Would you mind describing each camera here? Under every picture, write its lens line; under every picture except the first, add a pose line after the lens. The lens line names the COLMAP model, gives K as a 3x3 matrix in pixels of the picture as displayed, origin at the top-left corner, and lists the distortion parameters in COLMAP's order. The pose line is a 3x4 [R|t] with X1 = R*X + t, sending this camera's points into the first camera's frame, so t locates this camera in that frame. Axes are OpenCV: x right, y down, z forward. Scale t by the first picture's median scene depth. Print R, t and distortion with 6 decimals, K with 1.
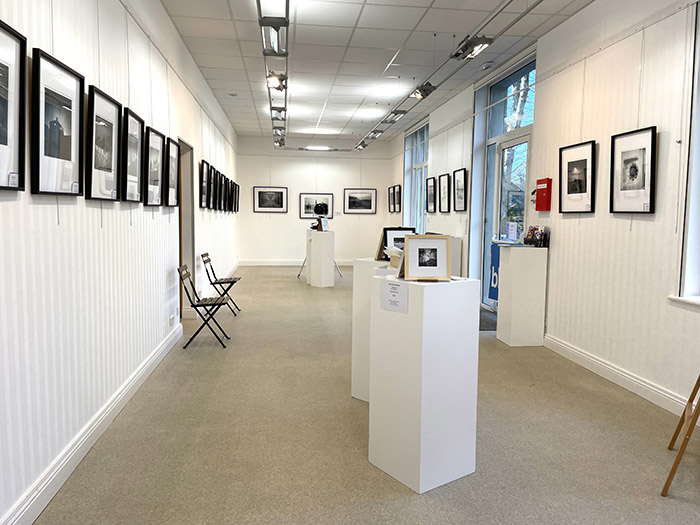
lens RADIAL K [[534.5, 0, 350.0], [0, 534.5, 262.5], [0, 0, 1]] dist [0.087280, -0.128965]
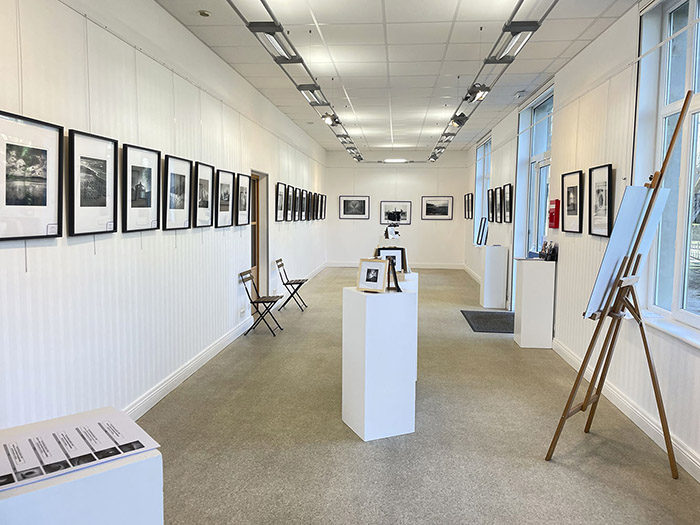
lens RADIAL K [[534.1, 0, 351.6], [0, 534.1, 258.8], [0, 0, 1]] dist [0.088363, -0.124637]
pose [[0.977902, 0.015137, -0.208514, 0.156729], [-0.015480, 0.999880, -0.000016, -0.021756], [0.208489, 0.003243, 0.978019, -0.162604]]
